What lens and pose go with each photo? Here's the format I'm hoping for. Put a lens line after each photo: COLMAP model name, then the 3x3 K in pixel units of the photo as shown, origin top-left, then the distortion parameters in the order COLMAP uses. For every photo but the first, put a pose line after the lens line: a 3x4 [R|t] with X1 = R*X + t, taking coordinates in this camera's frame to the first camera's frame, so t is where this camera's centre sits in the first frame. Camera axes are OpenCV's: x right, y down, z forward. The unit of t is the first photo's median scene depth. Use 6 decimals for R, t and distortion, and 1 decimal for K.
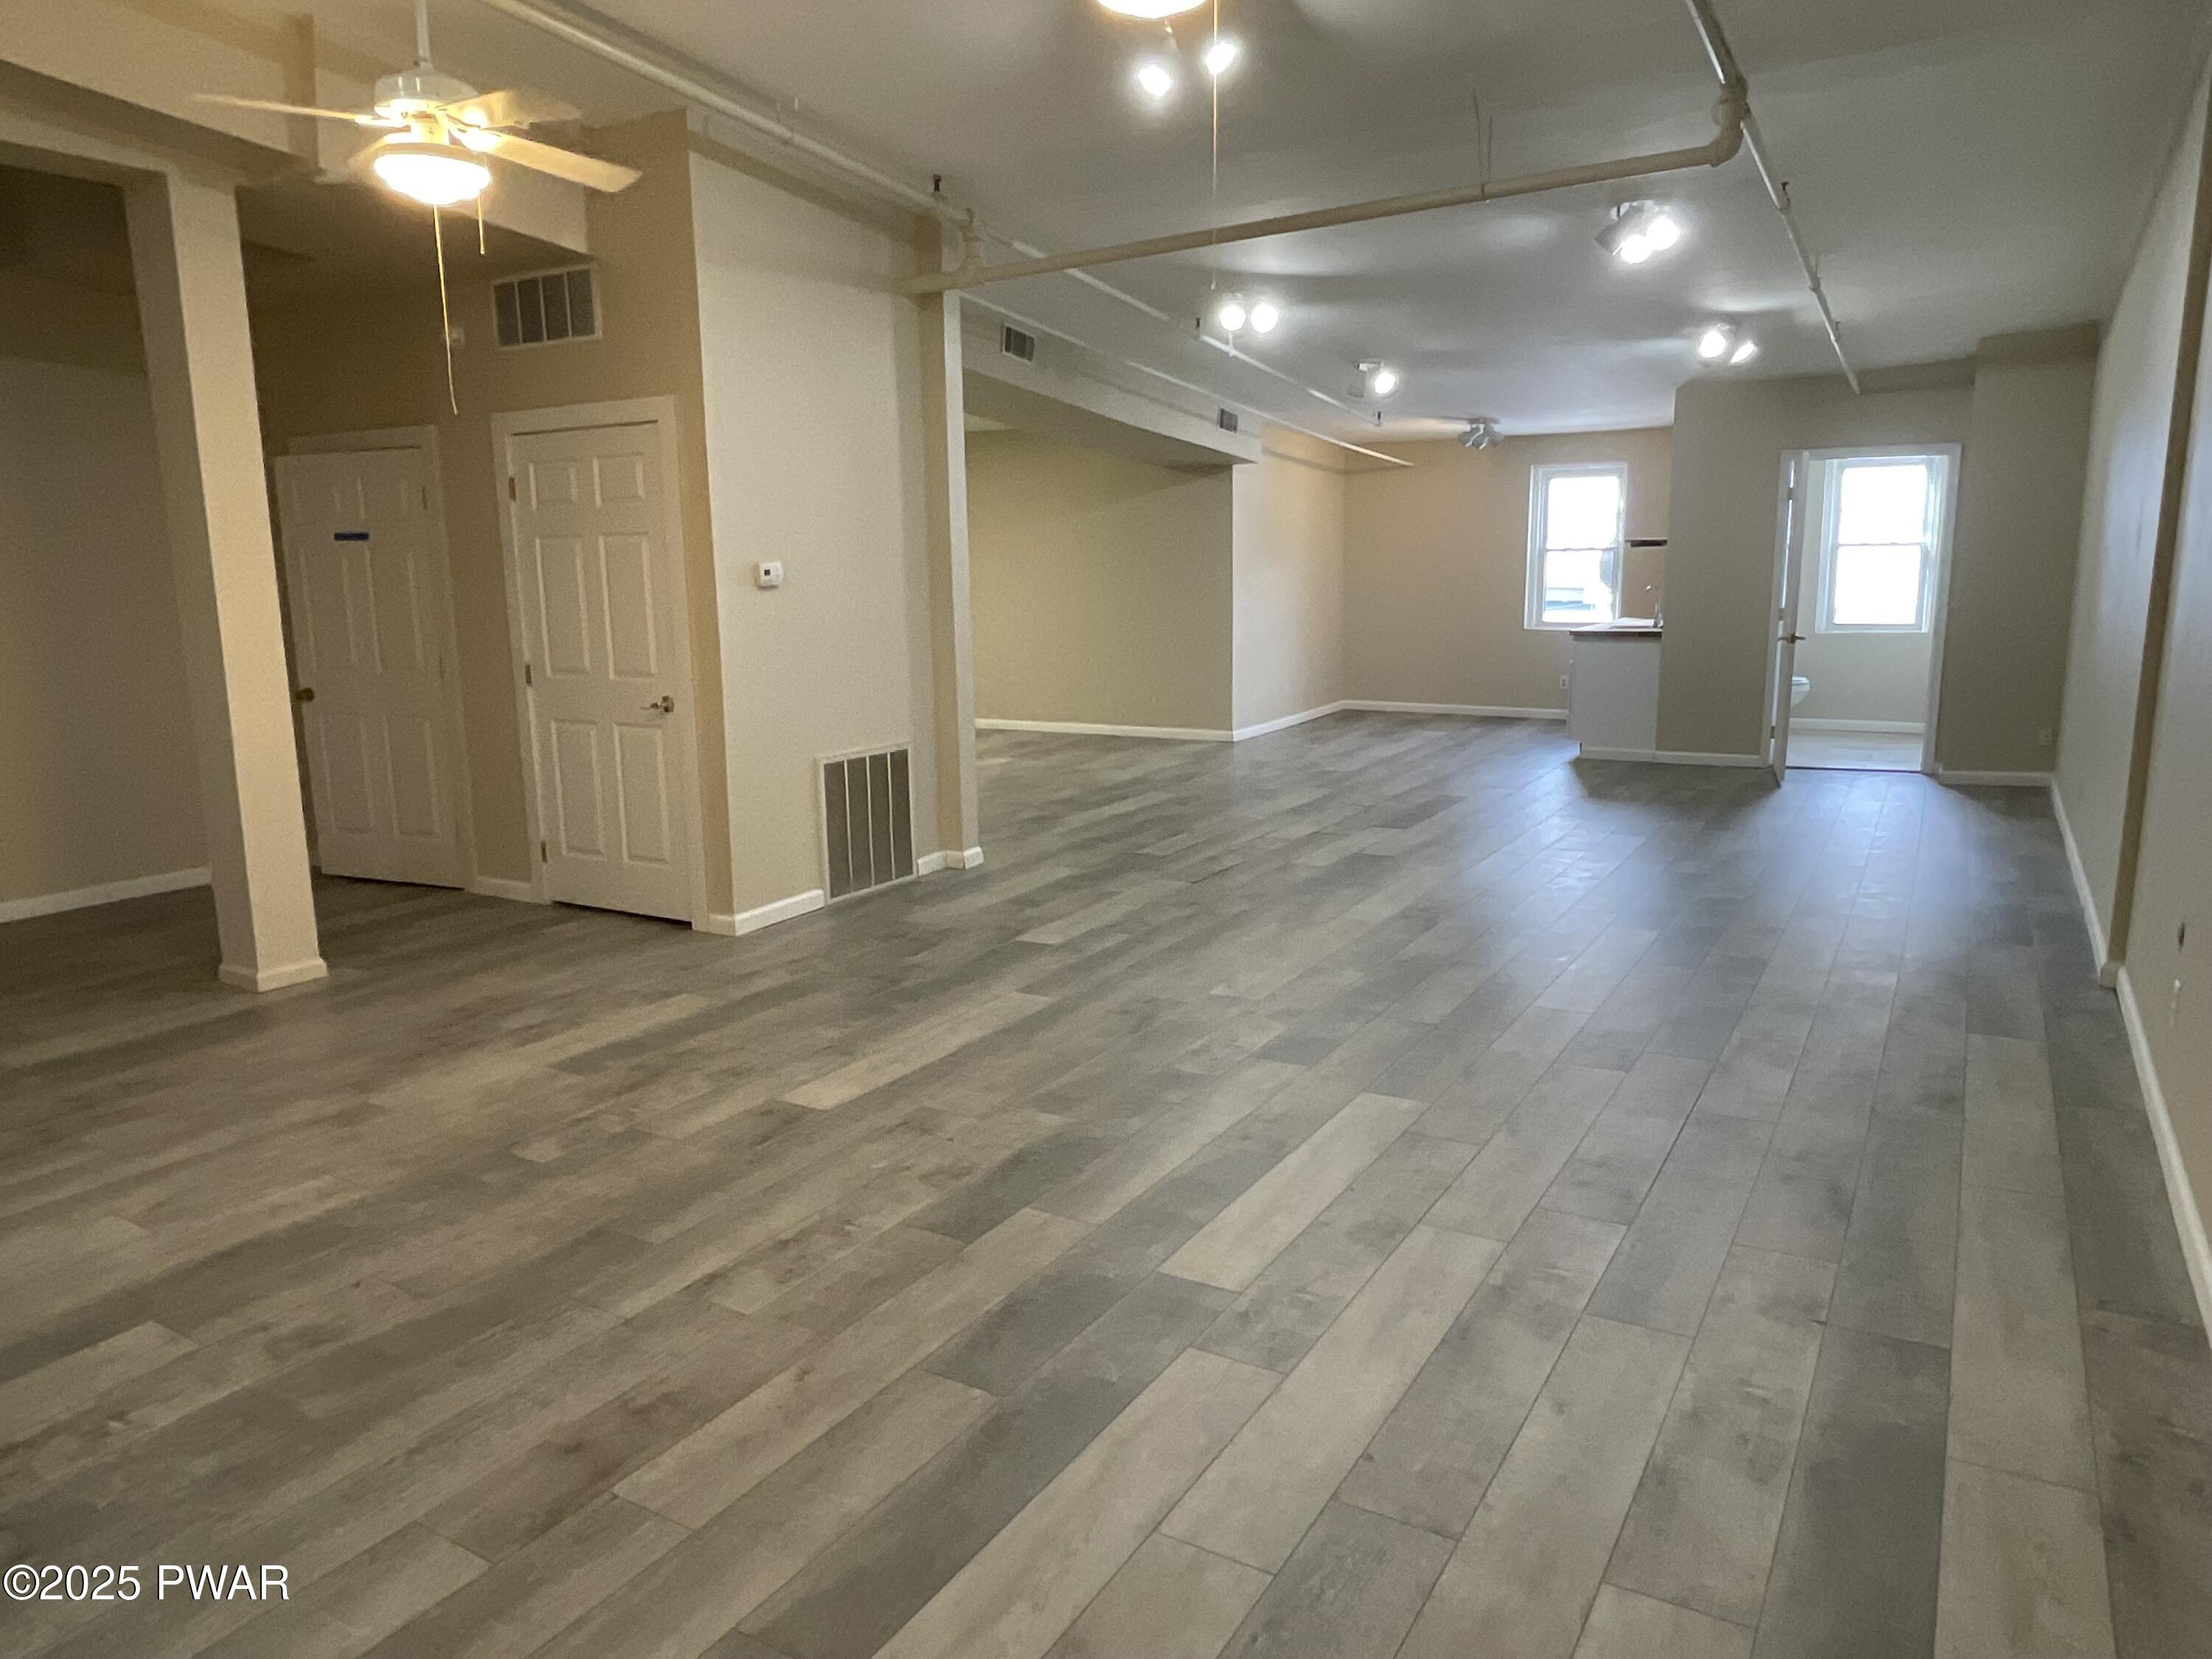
lens RADIAL K [[1437.1, 0, 1106.0], [0, 1437.1, 829.5], [0, 0, 1]] dist [-0.002058, -0.024590]
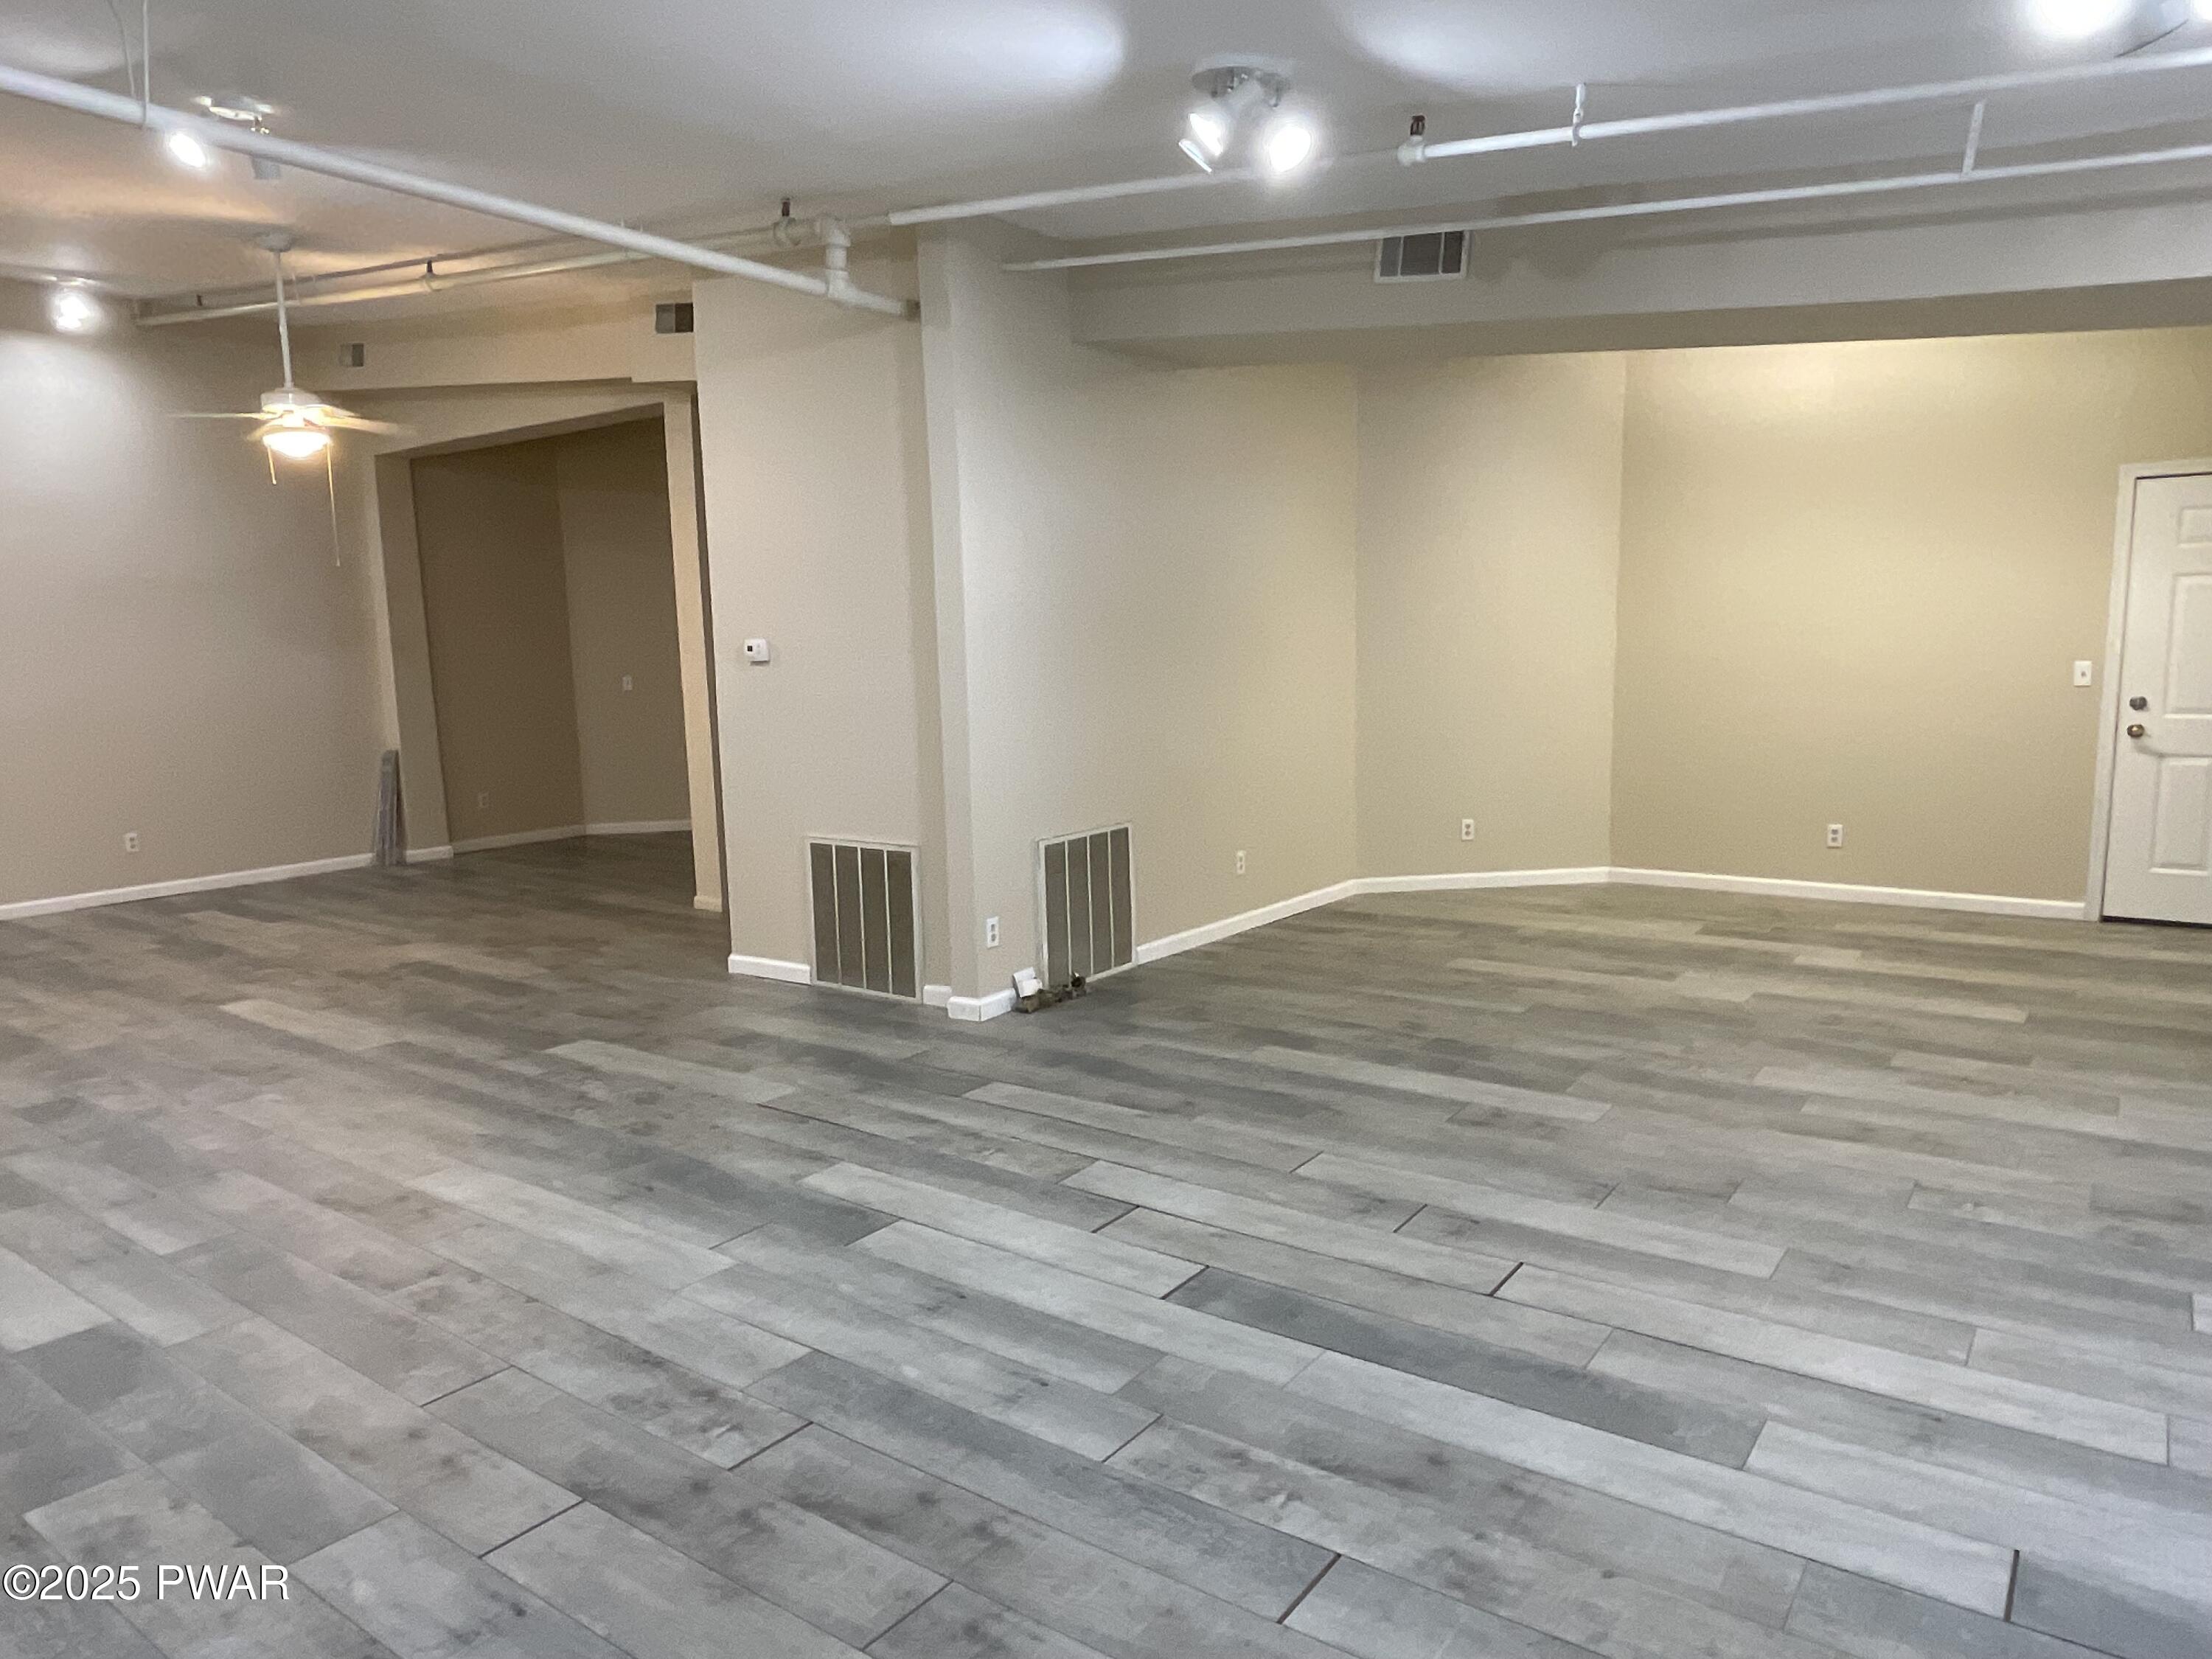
lens RADIAL K [[1432.2, 0, 1045.3], [0, 1432.2, 843.7], [0, 0, 1]] dist [-0.009497, -0.004706]
pose [[-0.109209, 0.161292, -0.980846, 1.083281], [-0.154260, 0.972043, 0.177020, -0.352654], [0.981976, 0.170638, -0.081275, 1.799612]]
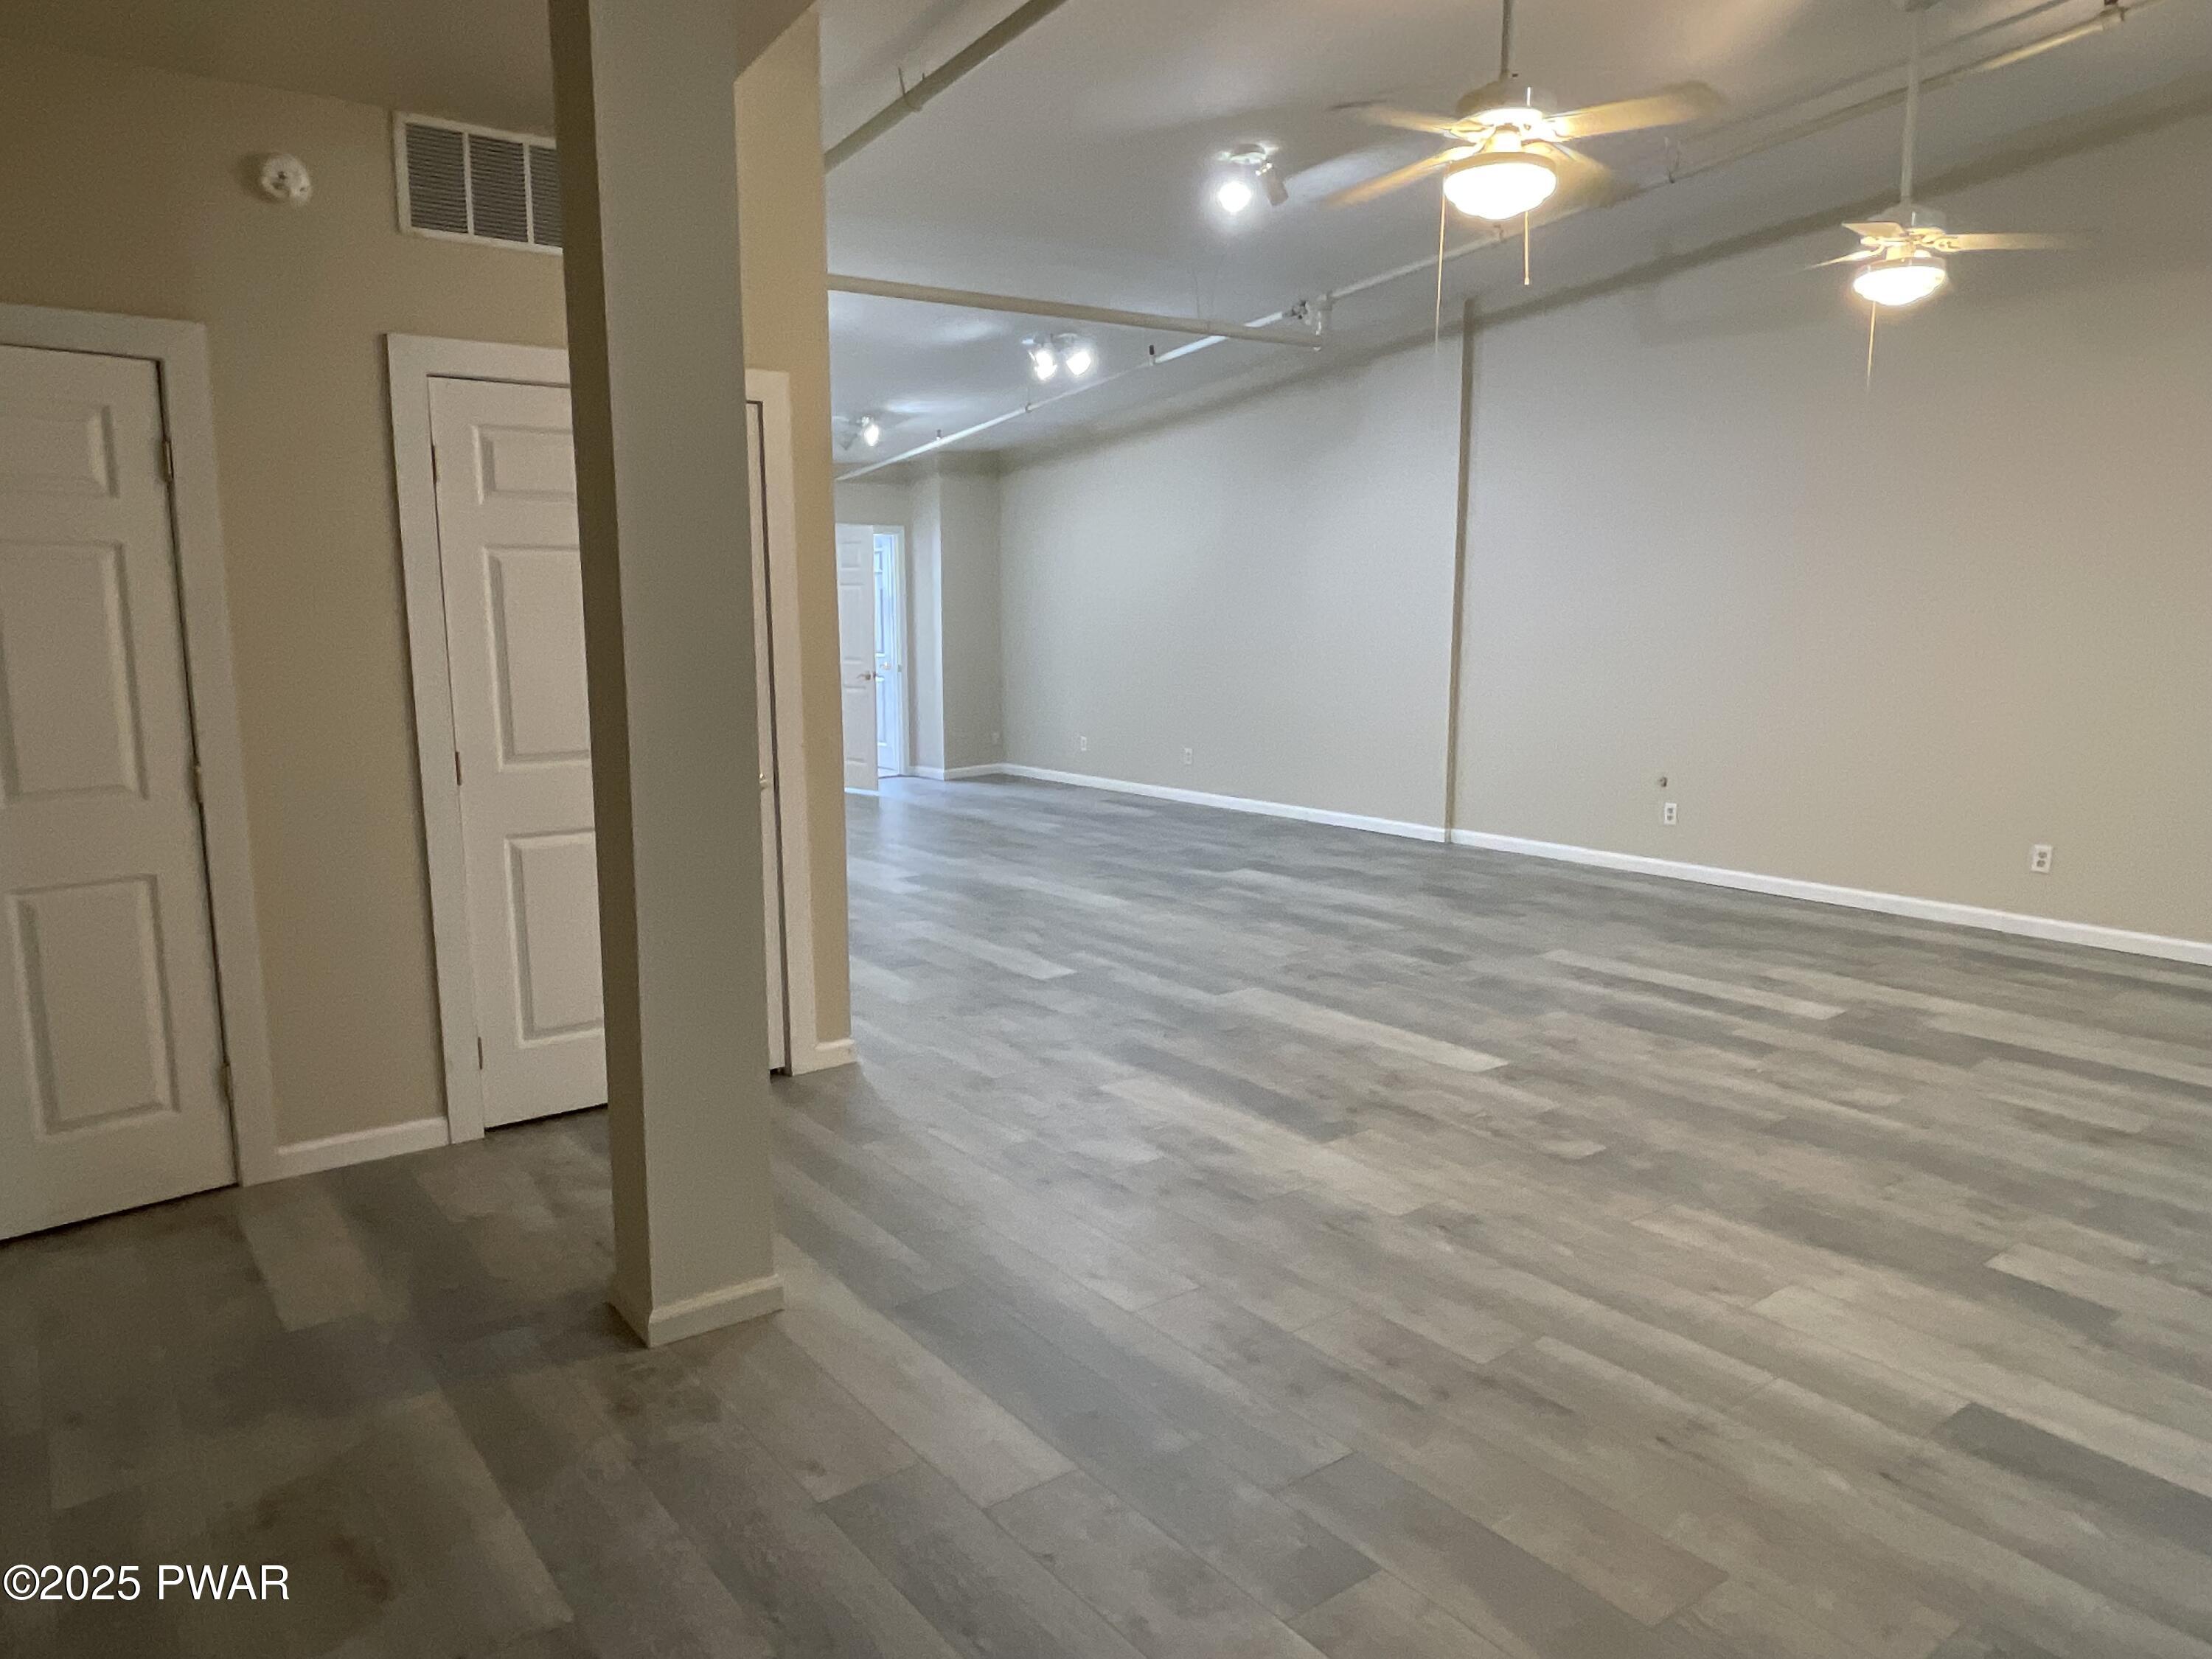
lens RADIAL K [[1432.2, 0, 1045.3], [0, 1432.2, 843.7], [0, 0, 1]] dist [-0.009497, -0.004706]
pose [[0.392748, -0.133110, 0.909962, -1.269372], [0.160690, 0.984181, 0.074612, -0.119496], [-0.905498, 0.116918, 0.407925, 0.770105]]
